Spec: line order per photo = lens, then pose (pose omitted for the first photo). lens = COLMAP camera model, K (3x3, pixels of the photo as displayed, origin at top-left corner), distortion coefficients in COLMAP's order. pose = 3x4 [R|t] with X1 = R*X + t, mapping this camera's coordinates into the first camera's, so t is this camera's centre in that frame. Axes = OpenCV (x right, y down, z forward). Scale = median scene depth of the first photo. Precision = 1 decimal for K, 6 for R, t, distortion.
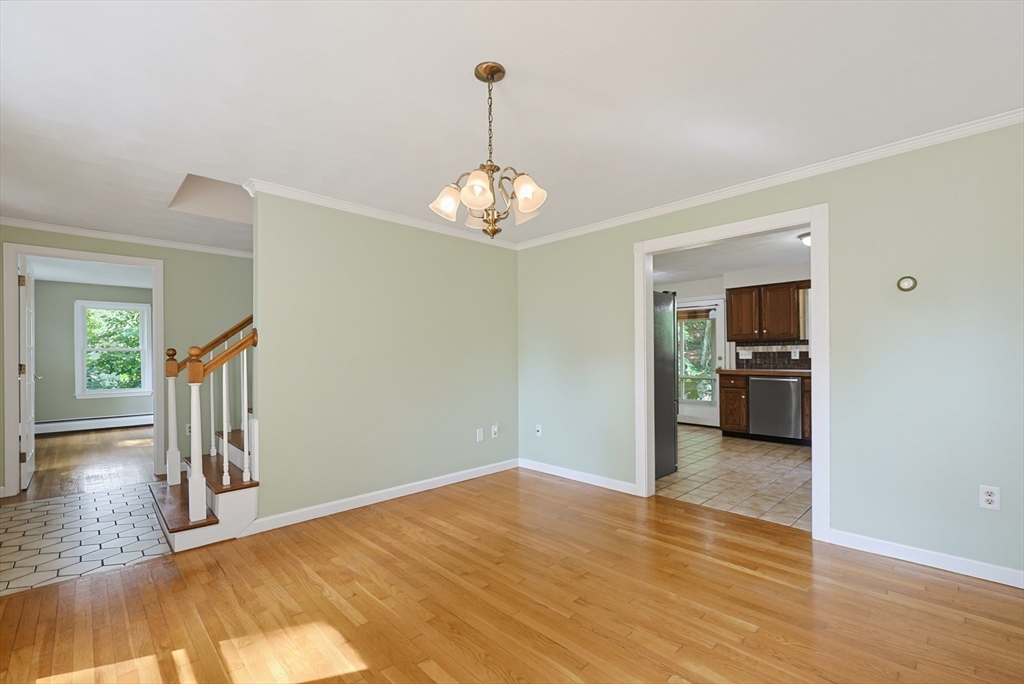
lens RADIAL K [[442.2, 0, 515.3], [0, 442.2, 354.0], [0, 0, 1]] dist [0.000868, 0.000621]
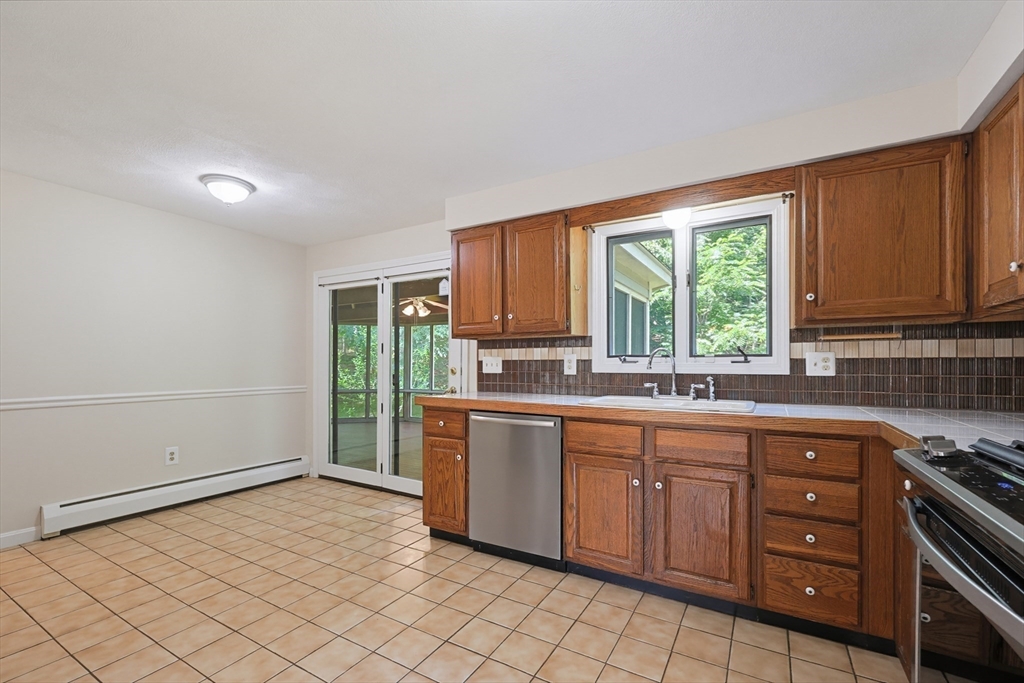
lens RADIAL K [[442.2, 0, 516.7], [0, 442.2, 363.9], [0, 0, 1]] dist [0.000868, 0.000621]
pose [[0.959458, 0.010183, 0.281668, 0.429787], [-0.010450, 0.999945, -0.000553, 0.000310], [-0.281658, -0.002412, 0.959512, 0.530819]]
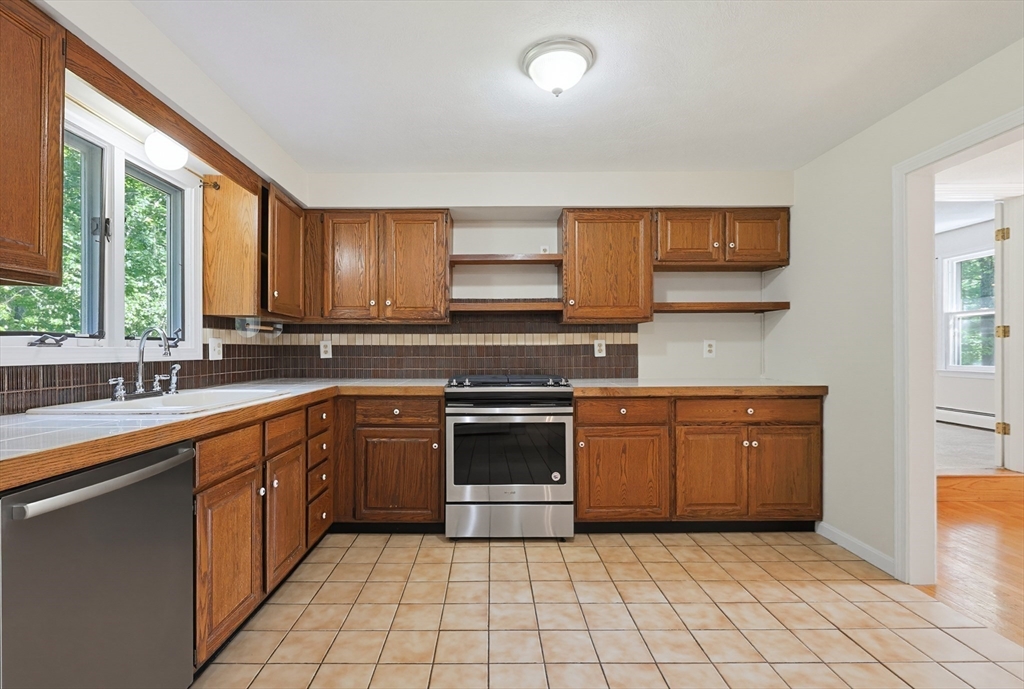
lens RADIAL K [[464.9, 0, 487.4], [0, 464.9, 352.6], [0, 0, 1]] dist [-0.006875, 0.000586]
pose [[-0.721218, 0.004398, 0.692694, 0.300536], [0.002984, 0.999990, -0.003243, 0.003033], [-0.692701, -0.000272, -0.721225, 0.961317]]
